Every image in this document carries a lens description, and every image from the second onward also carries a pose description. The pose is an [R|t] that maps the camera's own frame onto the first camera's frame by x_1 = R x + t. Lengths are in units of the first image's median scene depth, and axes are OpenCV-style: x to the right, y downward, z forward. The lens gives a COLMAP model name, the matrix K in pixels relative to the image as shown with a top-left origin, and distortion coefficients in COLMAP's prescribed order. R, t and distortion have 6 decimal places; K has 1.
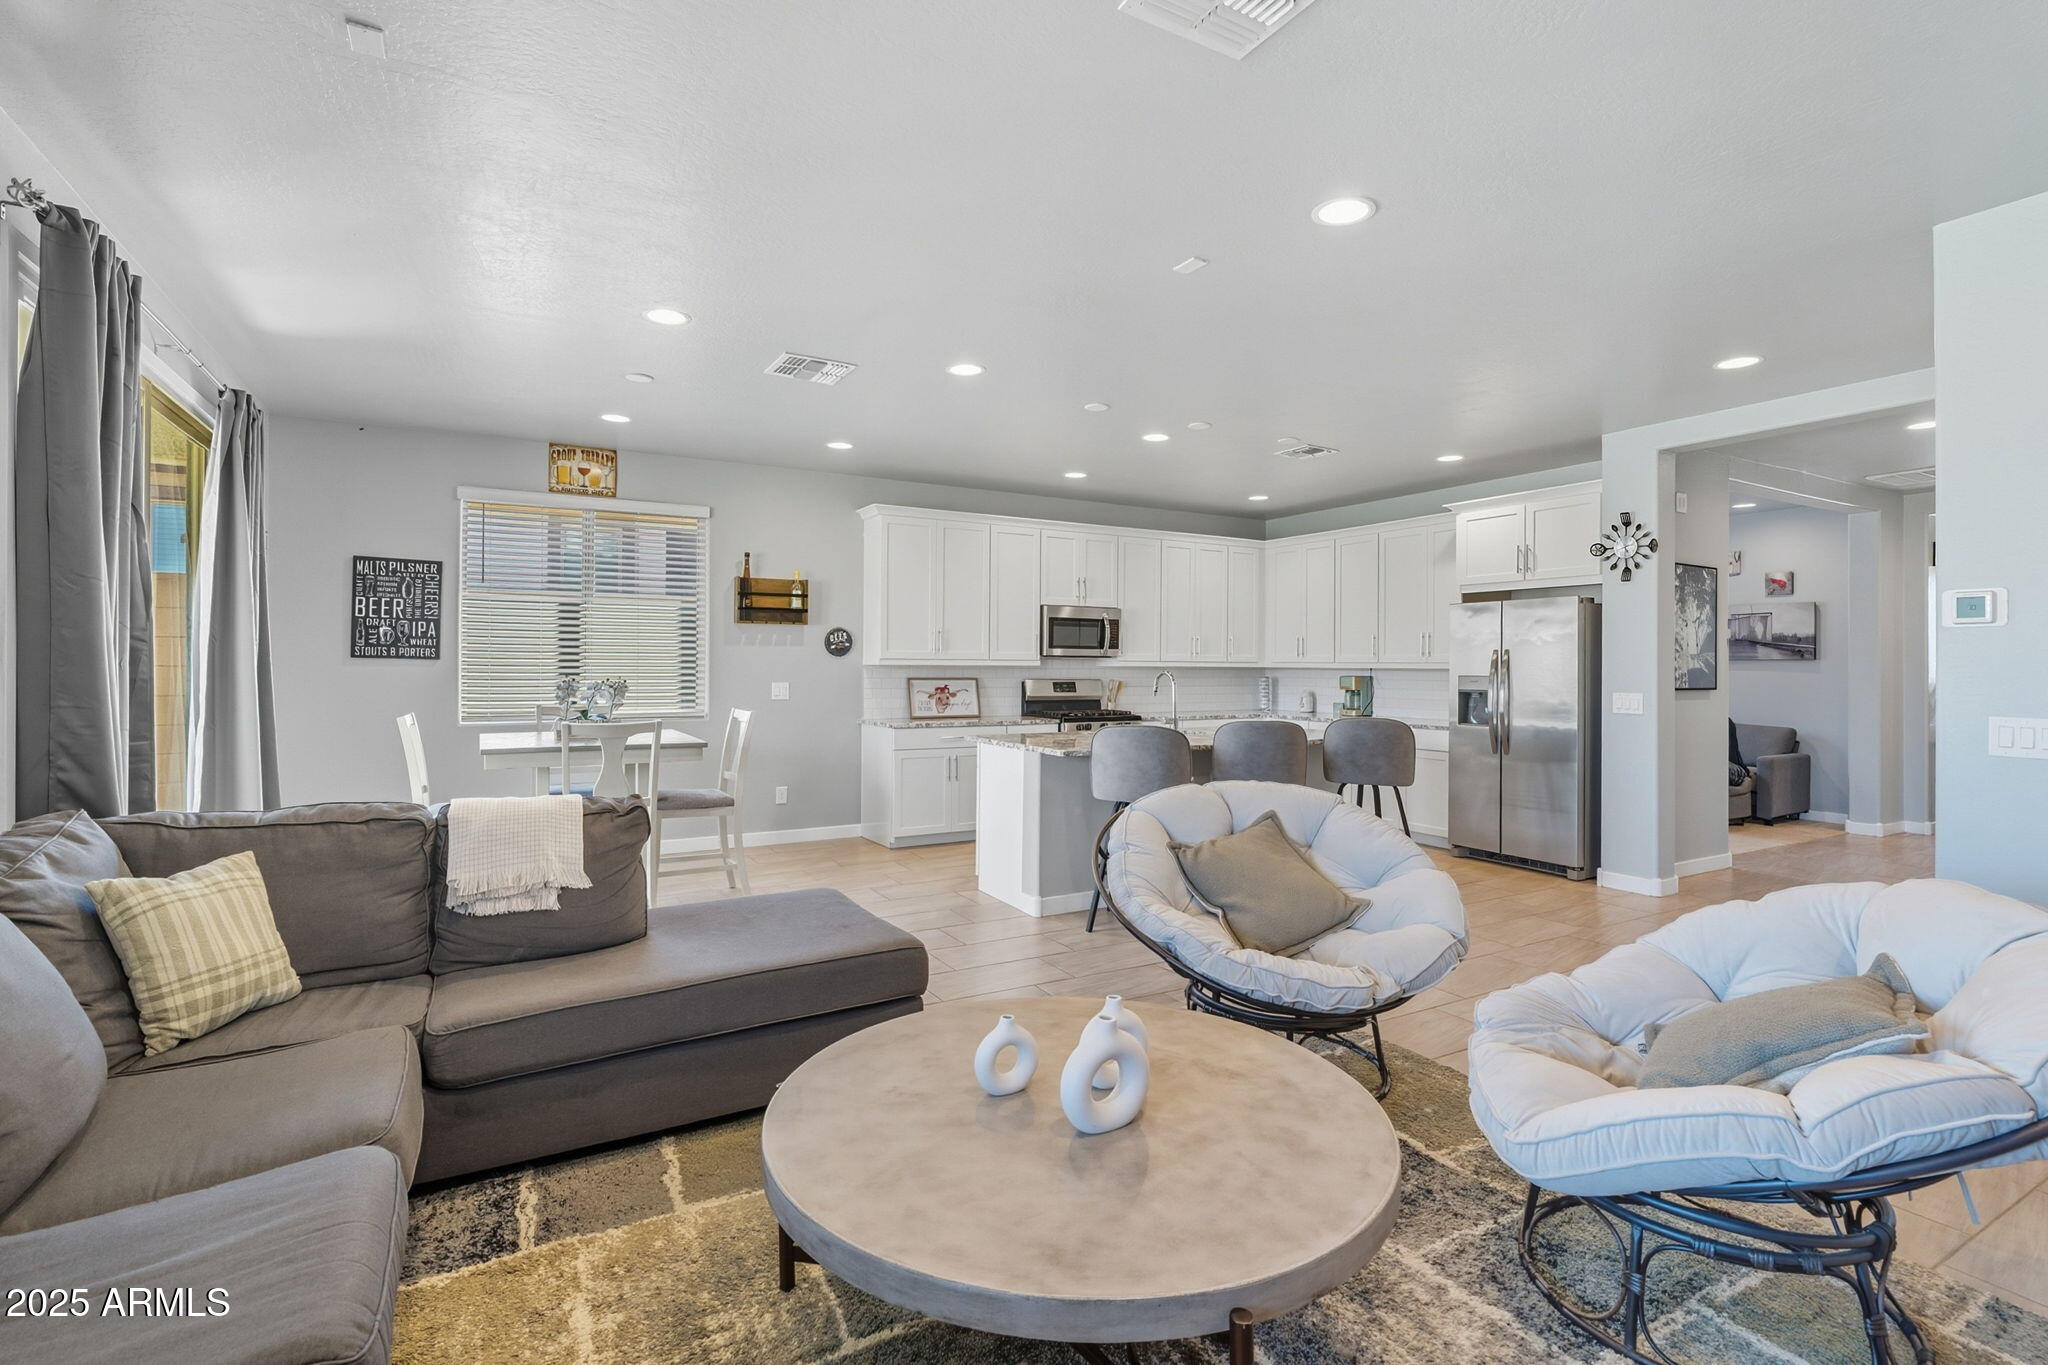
lens RADIAL K [[939.9, 0, 1016.3], [0, 939.9, 658.0], [0, 0, 1]] dist [-0.001294, -0.000204]
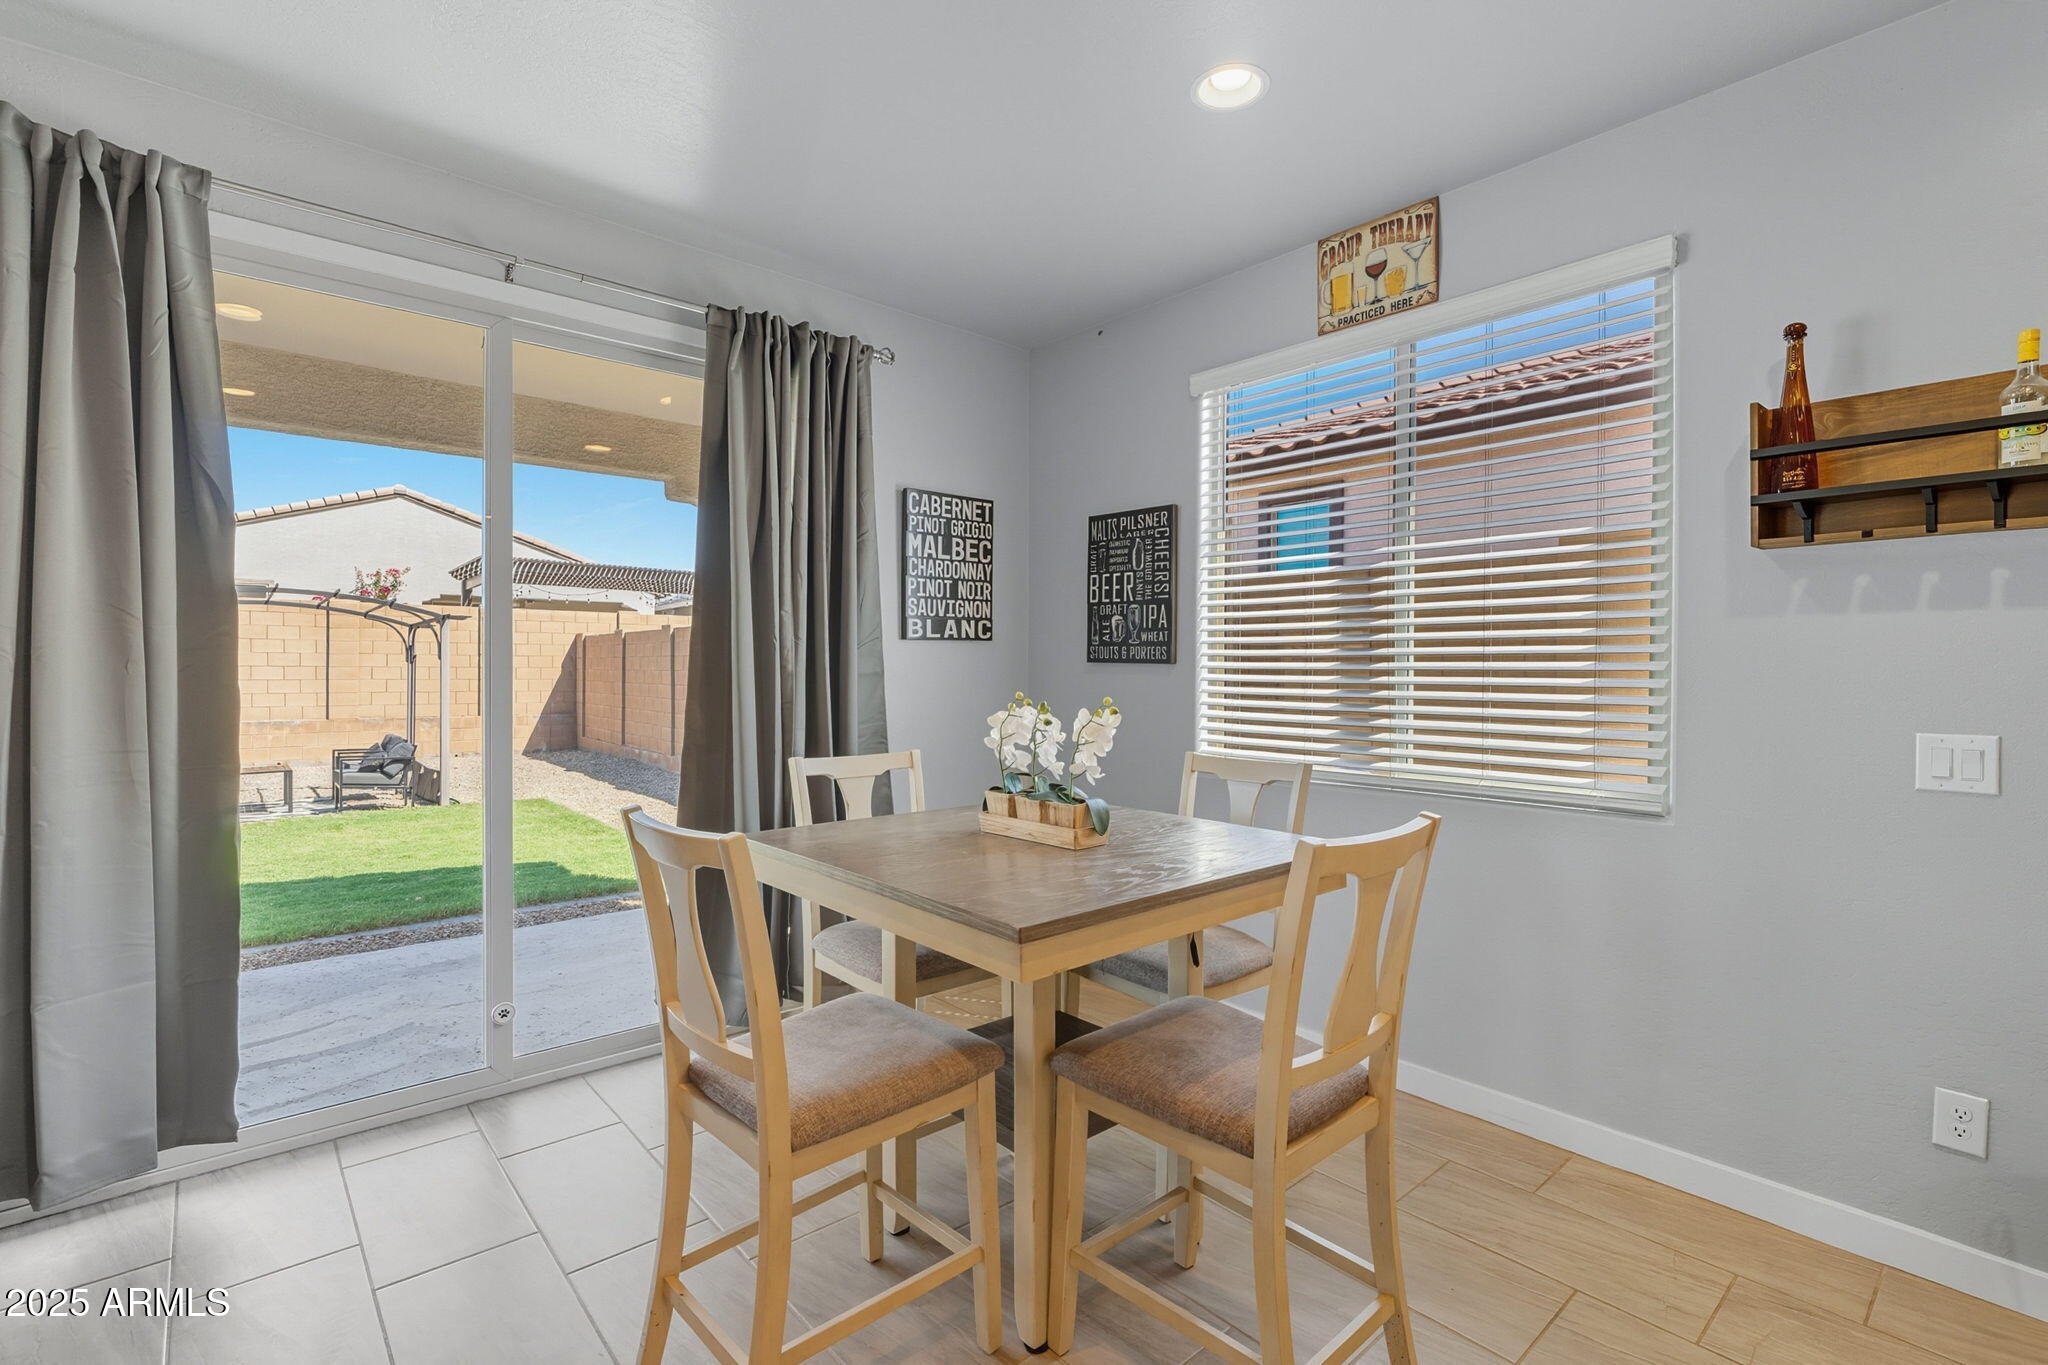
lens RADIAL K [[929.2, 0, 1025.0], [0, 929.2, 666.9], [0, 0, 1]] dist [-0.003845, -0.000713]
pose [[0.213559, -0.006552, -0.976908, -0.036774], [0.003790, 0.999976, -0.005878, 0.006161], [0.976923, -0.002447, 0.213578, 0.723548]]
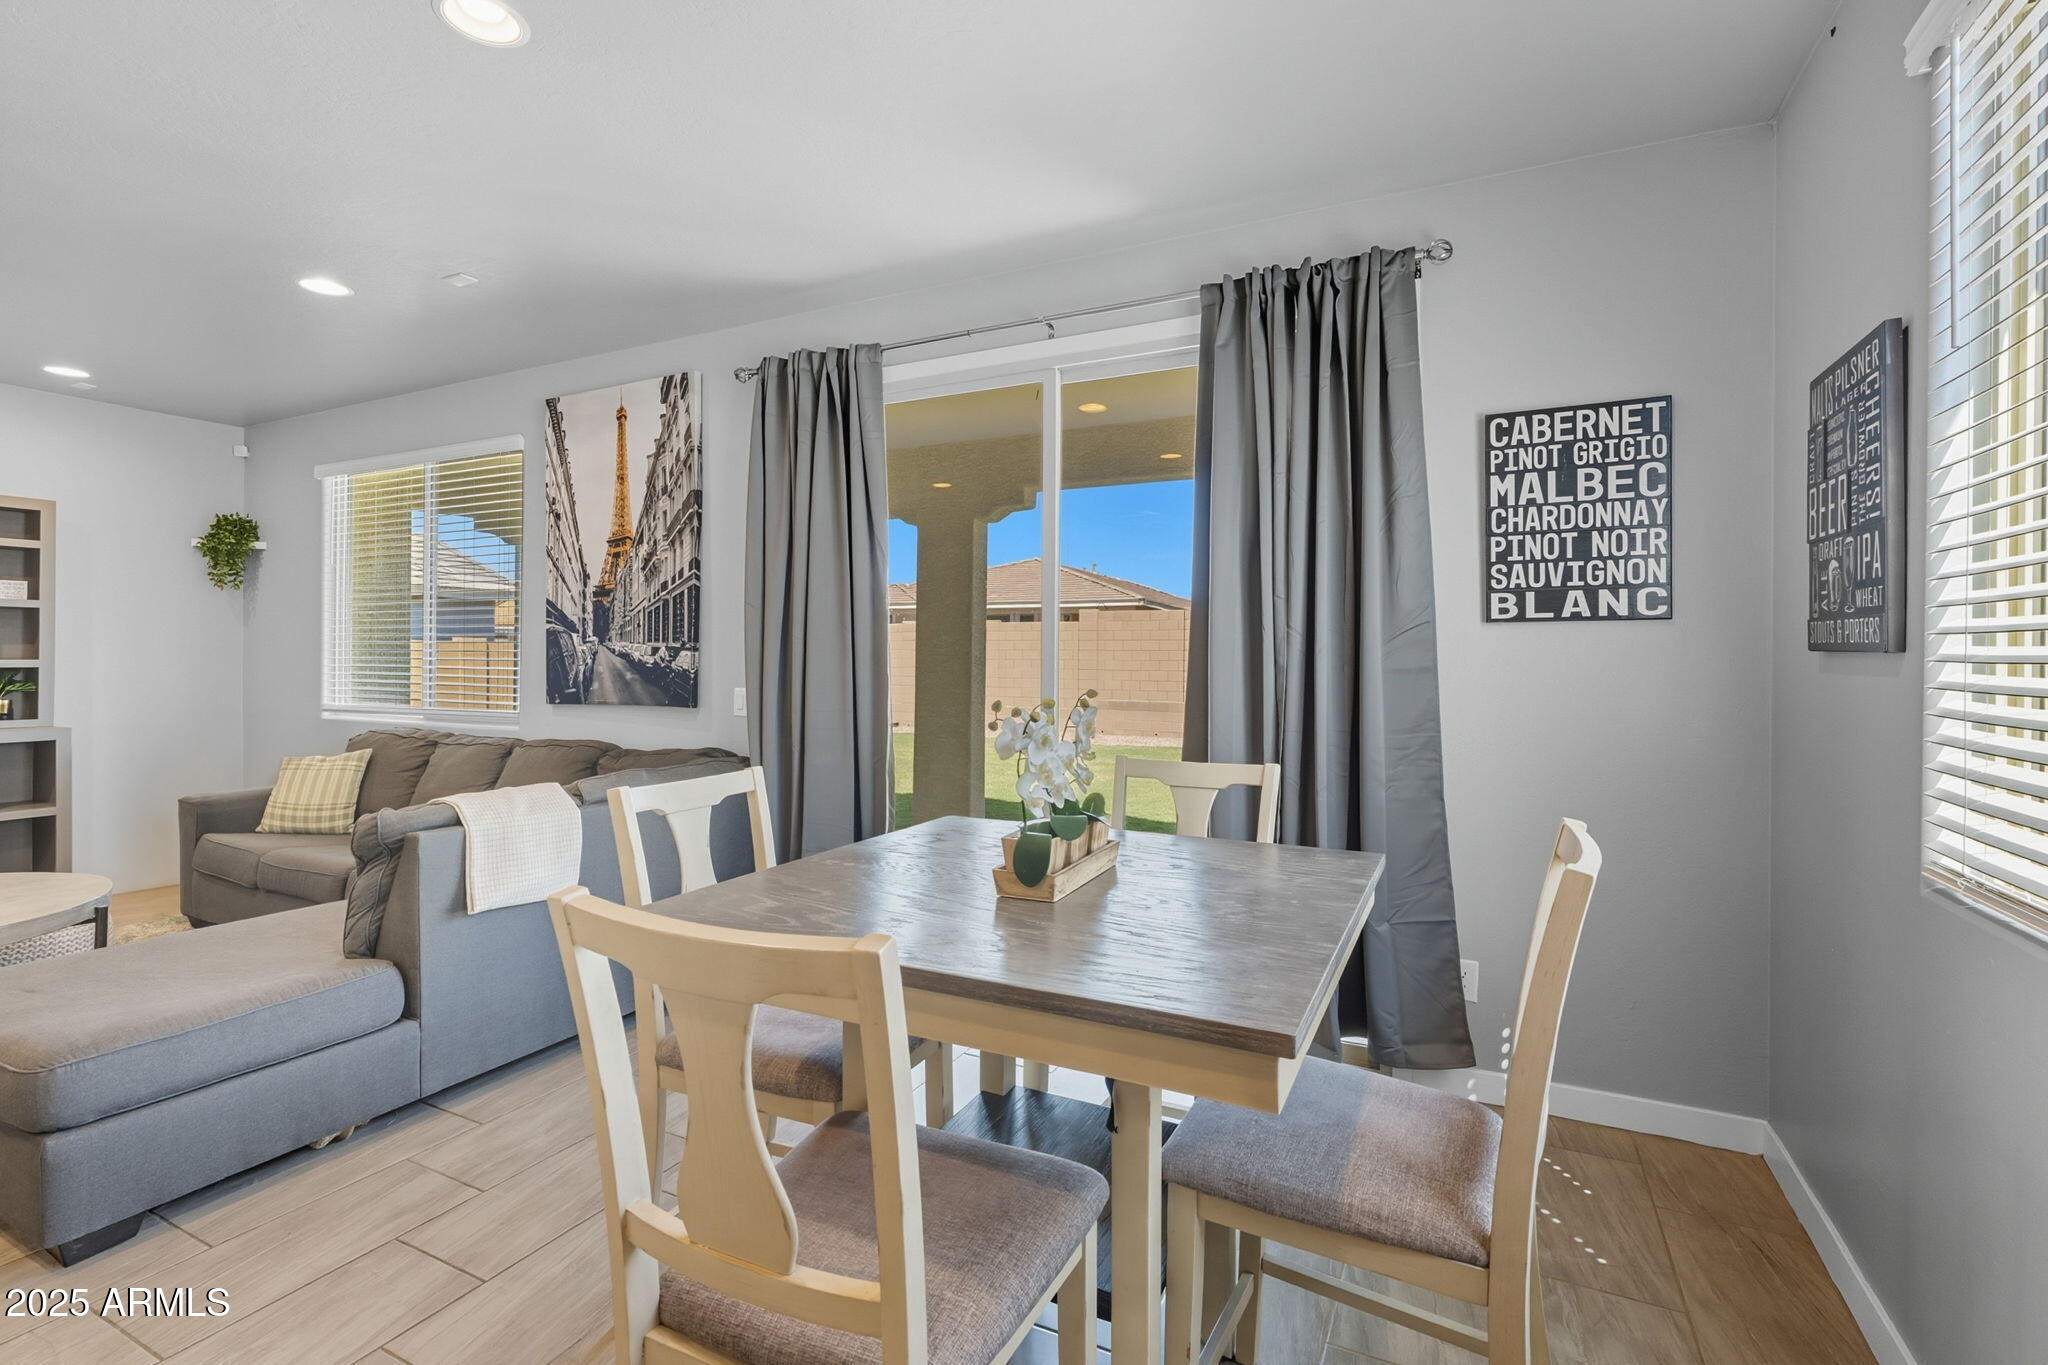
lens RADIAL K [[929.2, 0, 1025.0], [0, 929.2, 666.9], [0, 0, 1]] dist [-0.003845, -0.000713]
pose [[-0.823147, -0.005540, -0.567801, -0.209827], [-0.006797, 0.999977, 0.000097, 0.007193], [0.567787, 0.003939, -0.823166, 1.013290]]
